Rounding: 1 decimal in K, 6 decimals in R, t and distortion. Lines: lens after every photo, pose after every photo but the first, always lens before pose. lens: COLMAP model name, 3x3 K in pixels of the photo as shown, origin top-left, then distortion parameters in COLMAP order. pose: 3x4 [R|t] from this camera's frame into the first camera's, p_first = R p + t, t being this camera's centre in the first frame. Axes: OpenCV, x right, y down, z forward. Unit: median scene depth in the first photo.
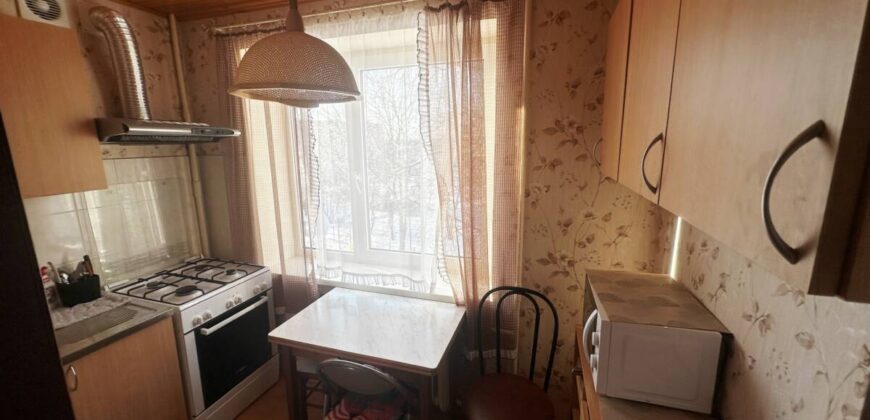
lens RADIAL K [[347.1, 0, 435.0], [0, 347.1, 210.0], [0, 0, 1]] dist [0.000380, 0.000281]
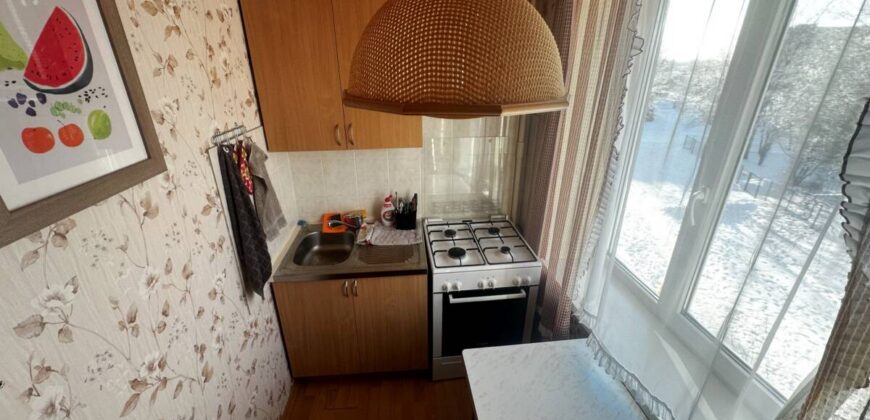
lens RADIAL K [[342.0, 0, 435.0], [0, 342.0, 210.0], [0, 0, 1]] dist [-0.000379, 0.000013]
pose [[0.422950, 0.364917, -0.829427, 0.062607], [-0.188743, 0.930729, 0.313241, -0.190985], [0.886278, 0.024063, 0.462527, 0.440823]]
